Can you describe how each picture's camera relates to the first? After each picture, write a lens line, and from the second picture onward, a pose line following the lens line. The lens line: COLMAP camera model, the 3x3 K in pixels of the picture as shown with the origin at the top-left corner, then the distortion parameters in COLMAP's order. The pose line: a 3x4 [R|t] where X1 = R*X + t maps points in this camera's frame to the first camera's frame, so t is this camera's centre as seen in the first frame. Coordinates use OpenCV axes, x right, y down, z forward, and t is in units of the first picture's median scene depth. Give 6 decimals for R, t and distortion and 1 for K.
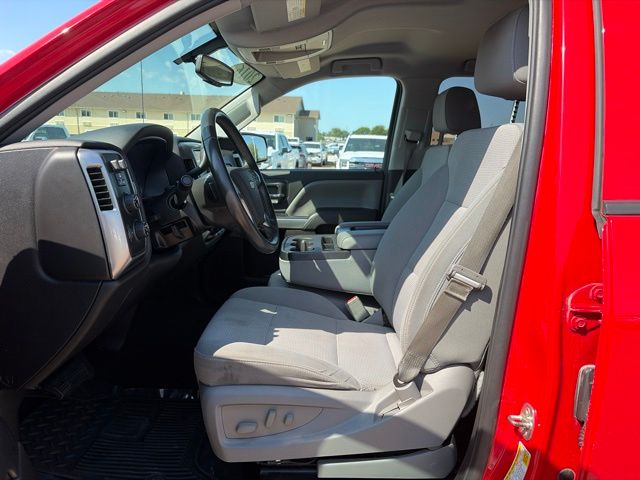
lens RADIAL K [[494.8, 0, 317.8], [0, 494.8, 243.7], [0, 0, 1]] dist [0.033273, -0.038378]
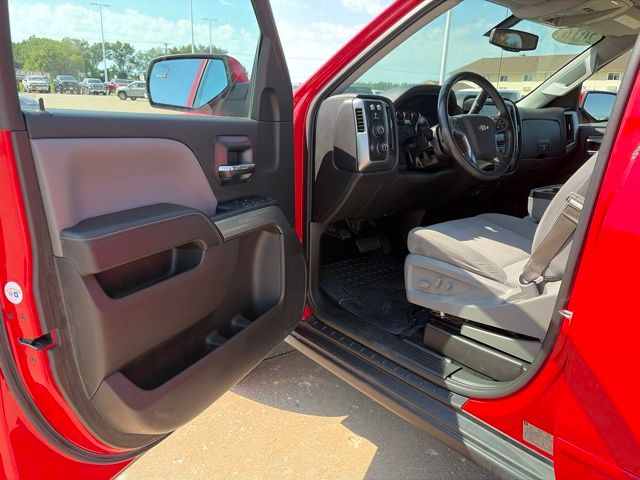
lens RADIAL K [[494.8, 0, 320.2], [0, 494.8, 241.3], [0, 0, 1]] dist [0.033273, -0.038378]
pose [[0.661271, 0.205767, -0.721374, 0.728655], [-0.160338, 0.978190, 0.132043, 0.090255], [0.732812, 0.028348, 0.679841, -0.282953]]
